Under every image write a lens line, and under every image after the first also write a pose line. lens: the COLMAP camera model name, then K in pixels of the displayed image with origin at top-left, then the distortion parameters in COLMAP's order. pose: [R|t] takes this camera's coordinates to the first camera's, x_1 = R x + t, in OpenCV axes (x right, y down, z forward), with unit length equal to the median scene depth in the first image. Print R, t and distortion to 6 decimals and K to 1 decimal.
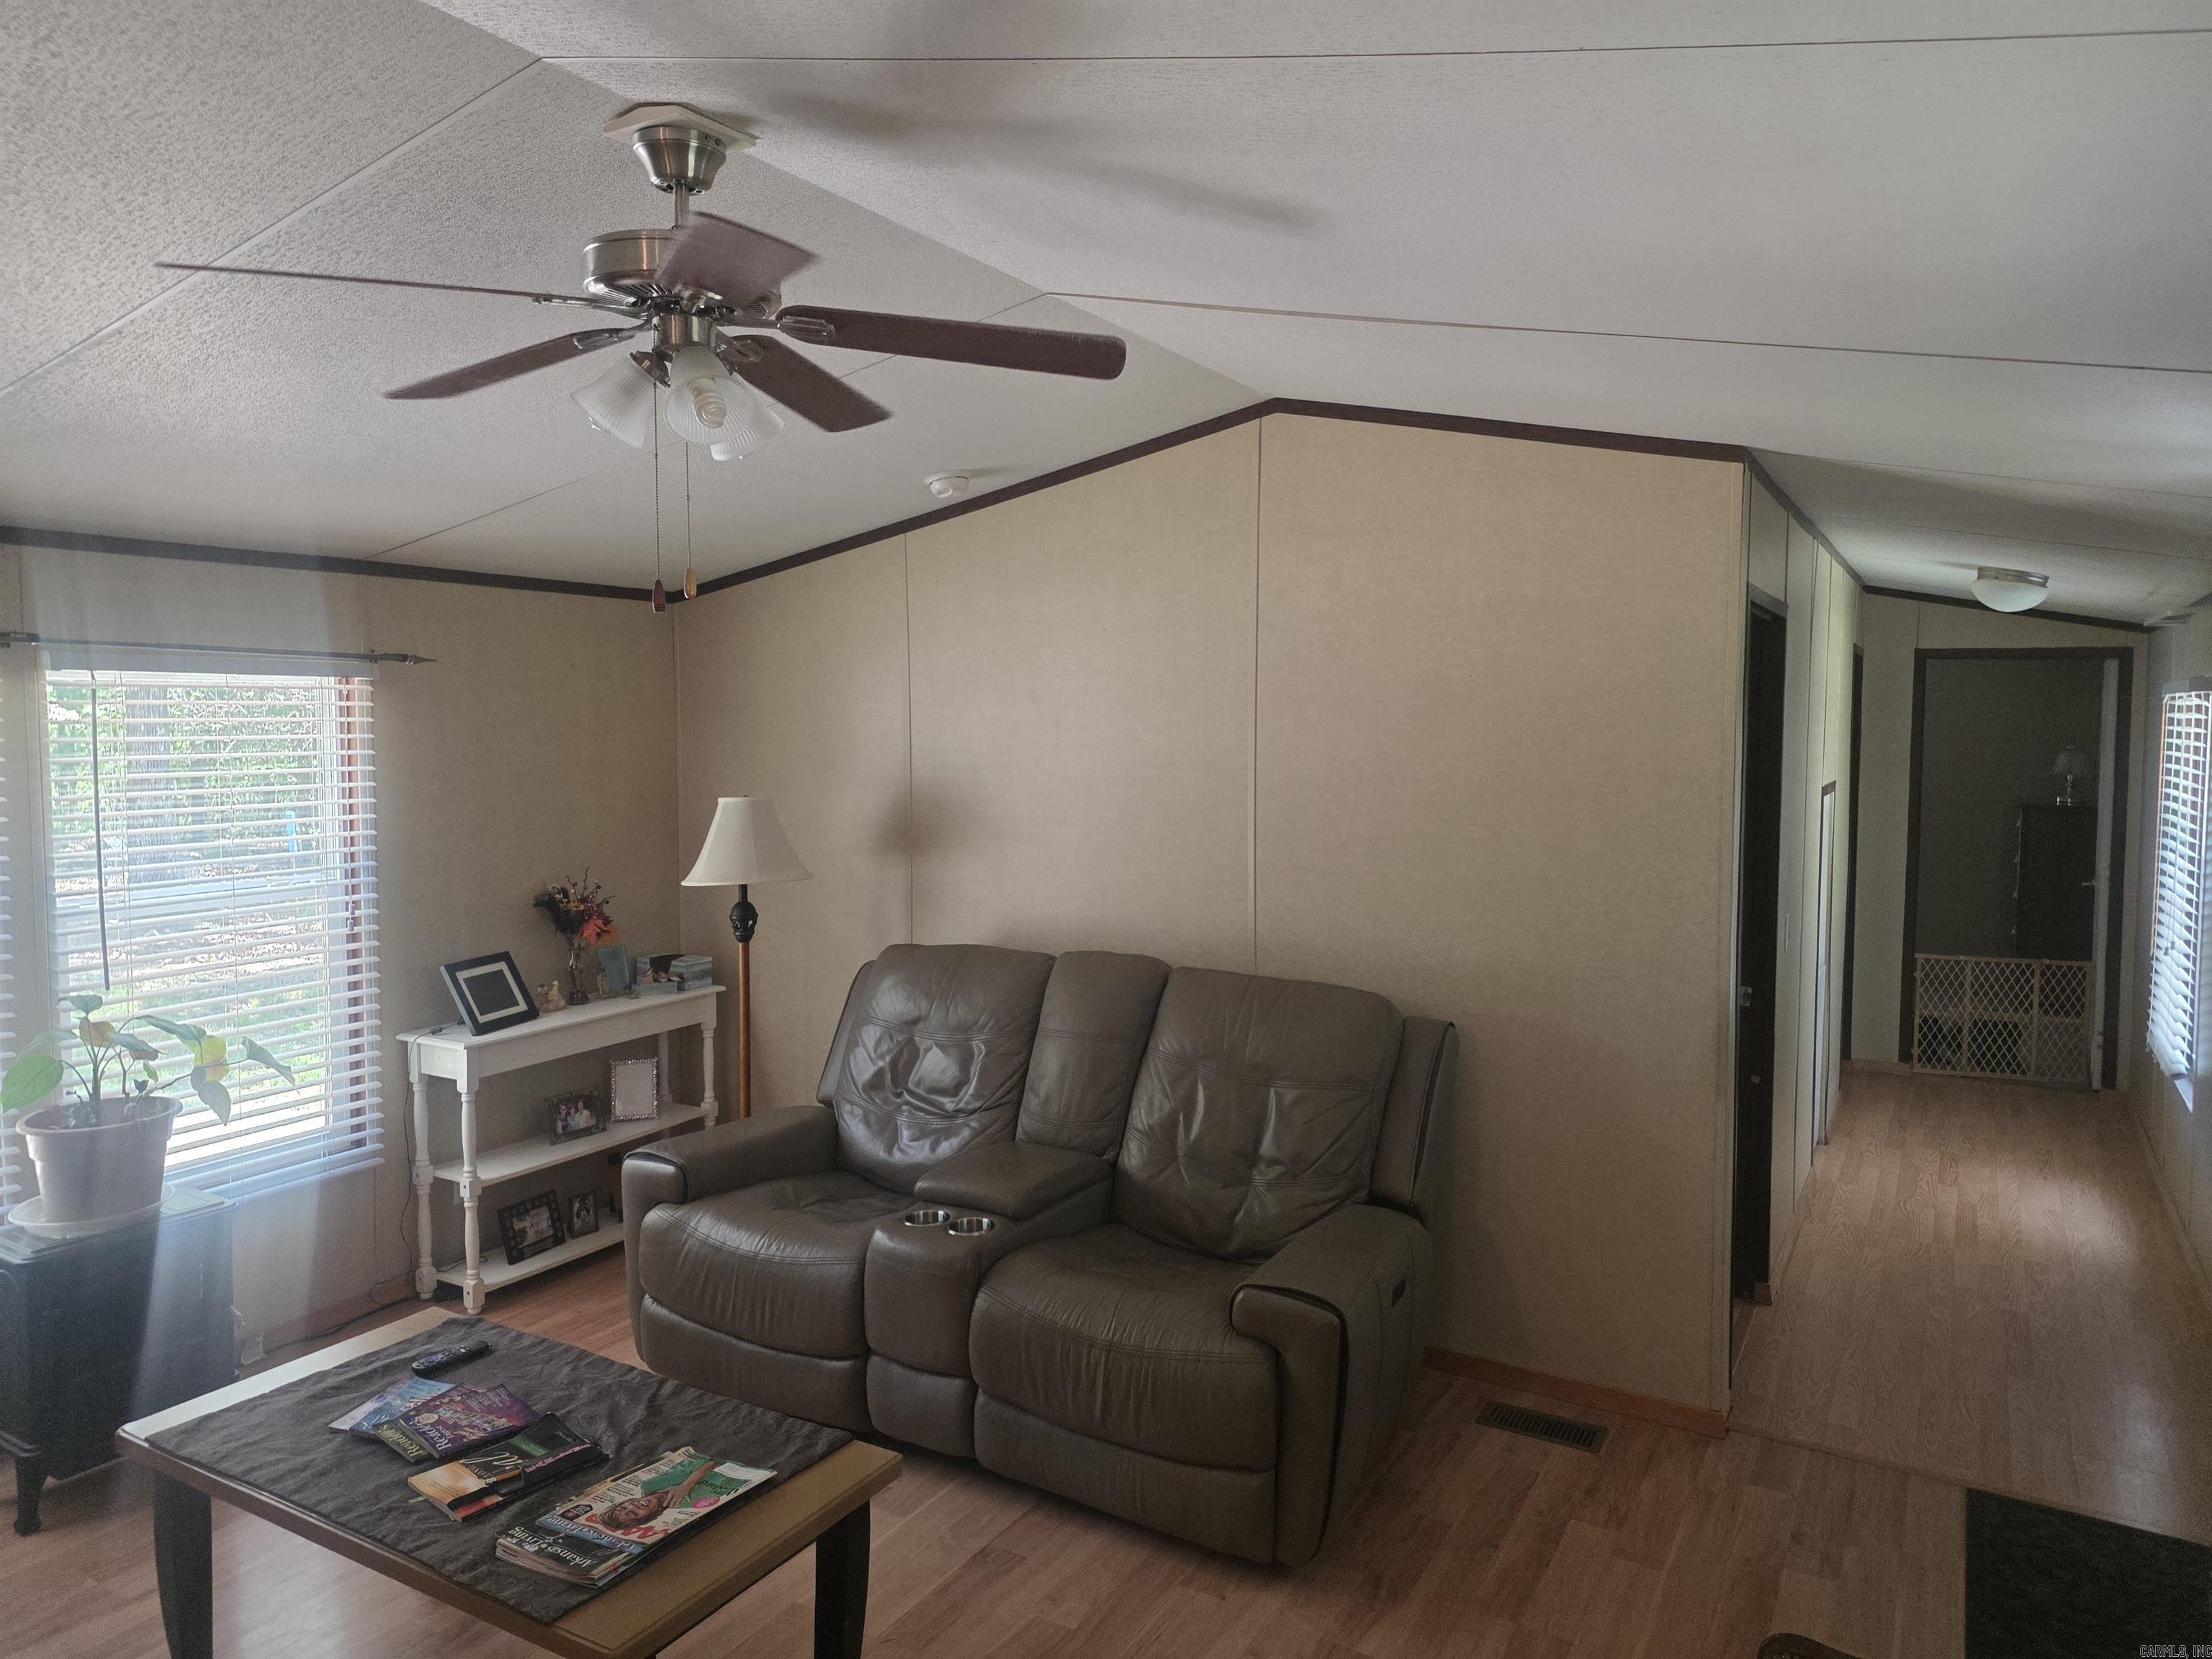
lens RADIAL K [[1439.5, 0, 1127.8], [0, 1439.5, 796.8], [0, 0, 1]] dist [0.051396, -0.044046]
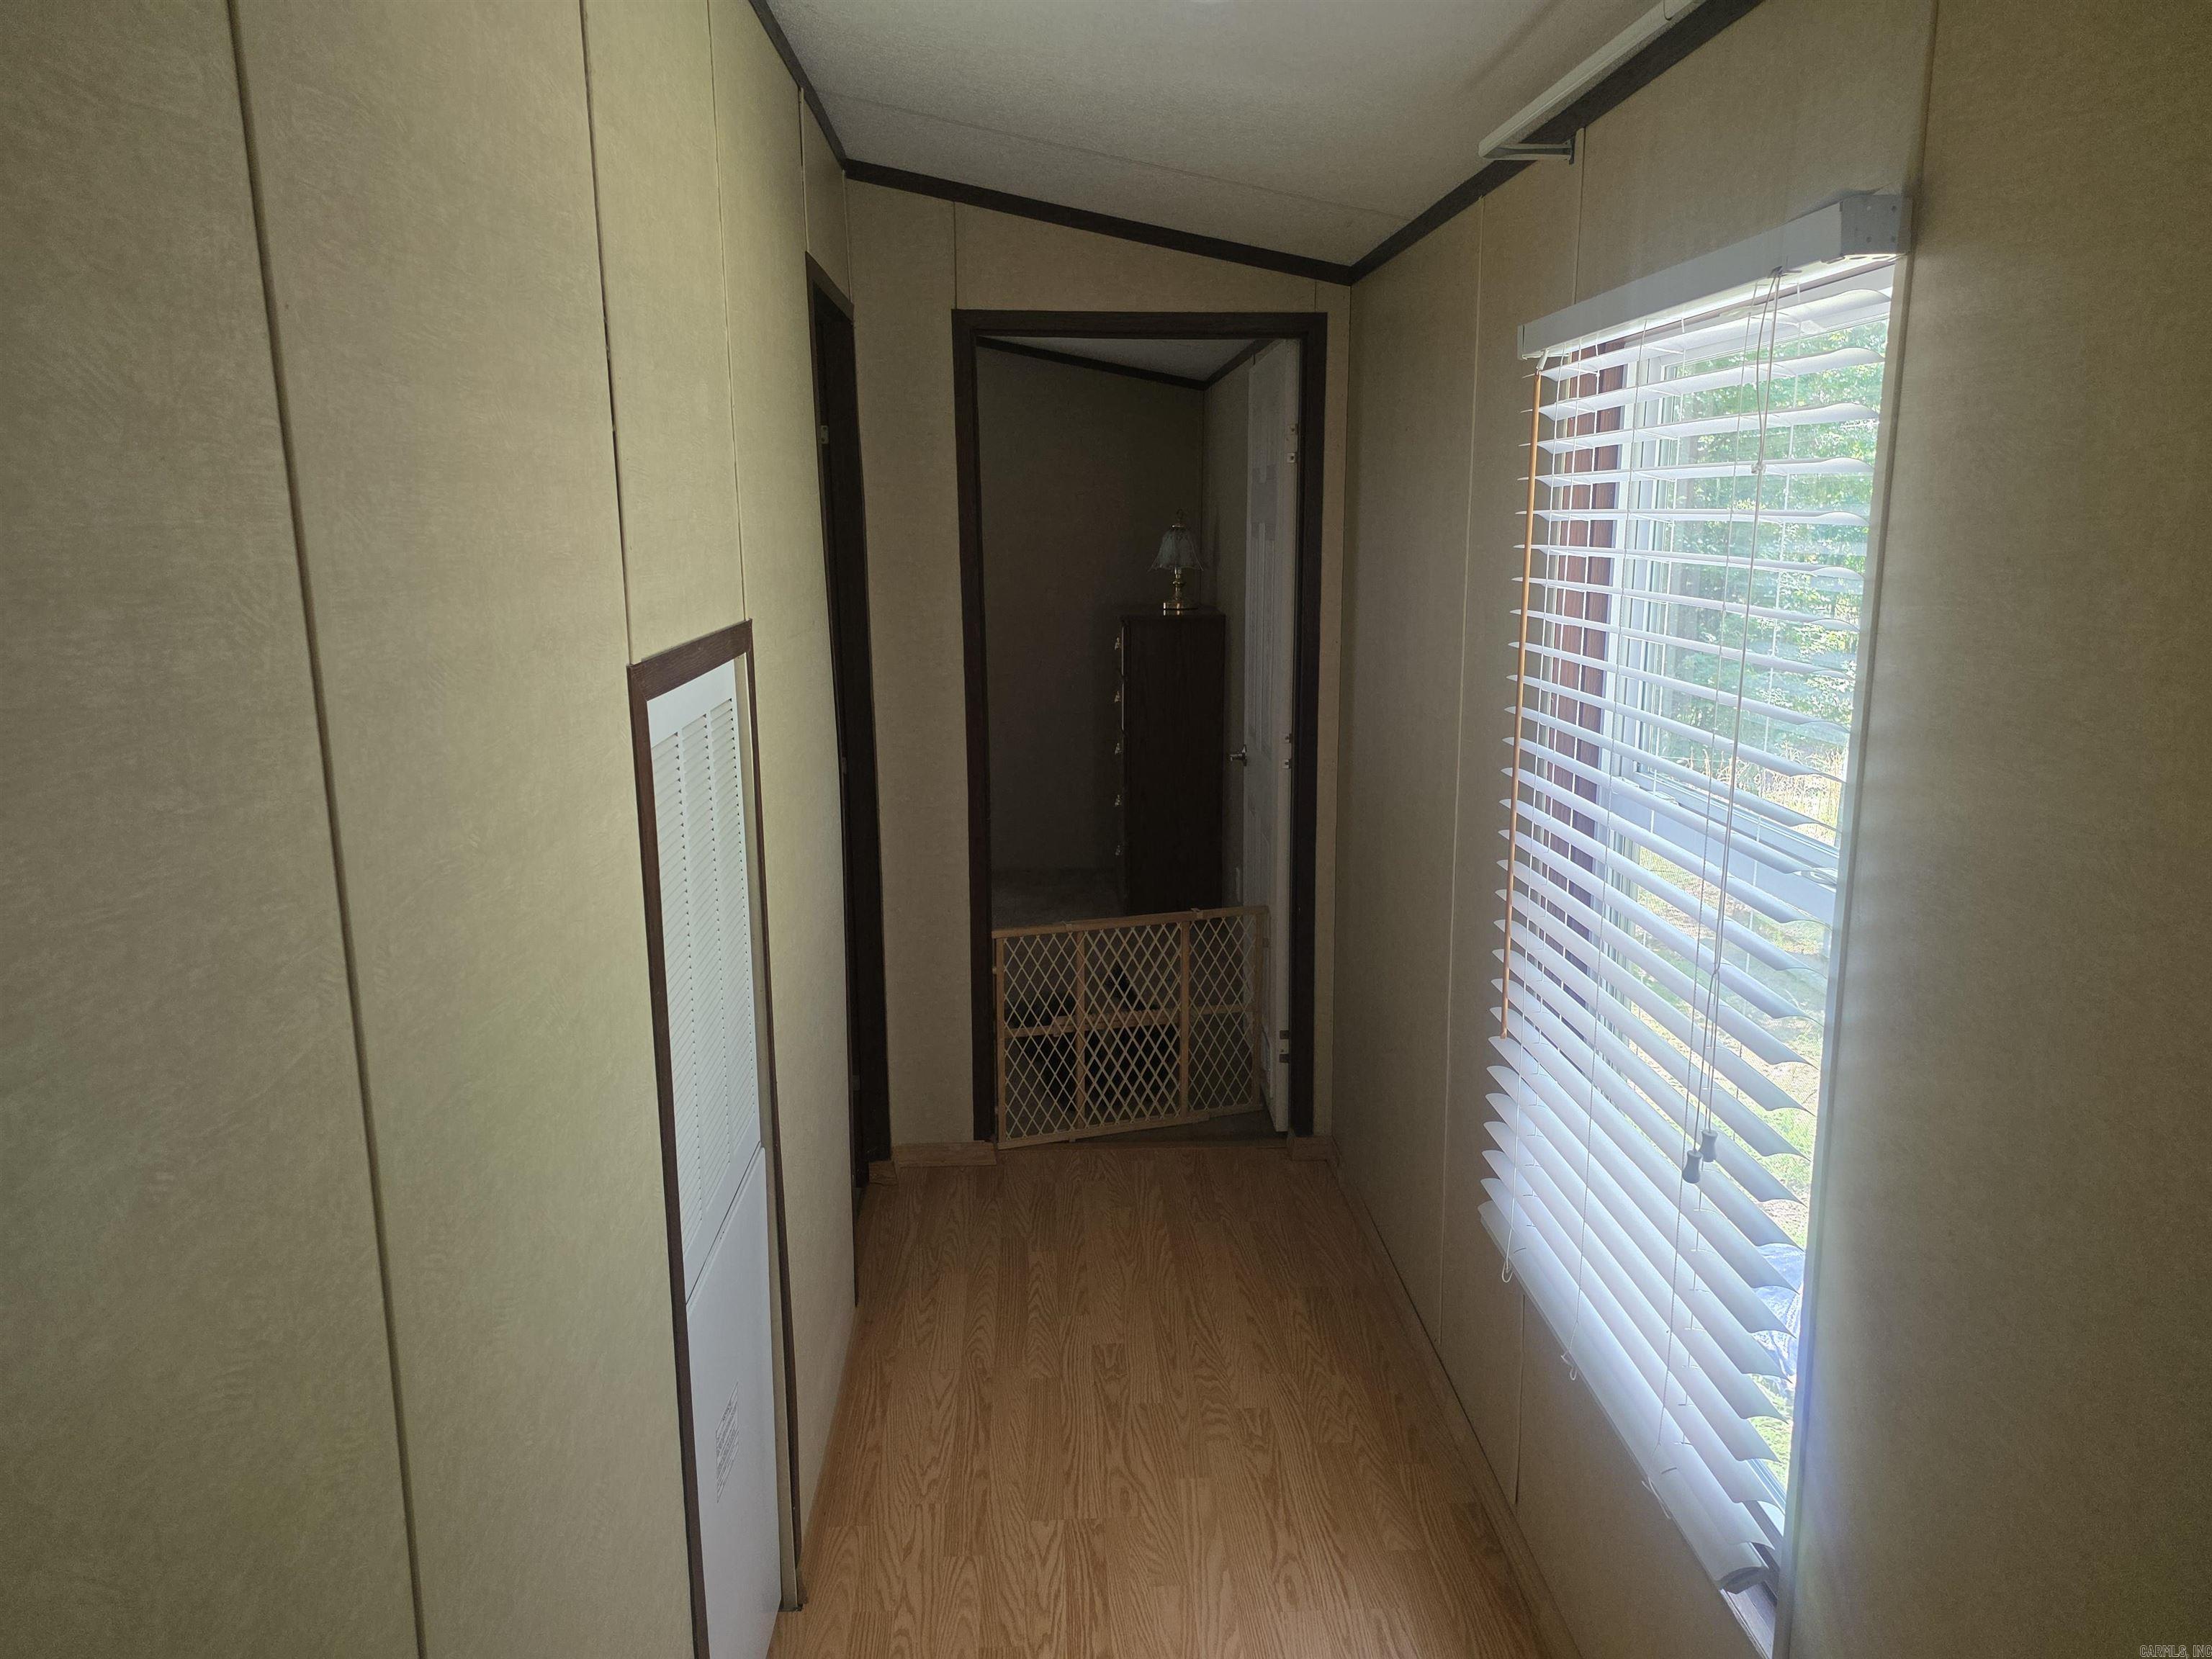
lens RADIAL K [[1439.5, 0, 1103.7], [0, 1439.5, 832.0], [0, 0, 1]] dist [0.051396, -0.044046]
pose [[0.840710, -0.128384, 0.526046, 0.311035], [0.042801, 0.984203, 0.171795, -0.013801], [-0.539791, -0.121914, 0.832924, 0.559423]]
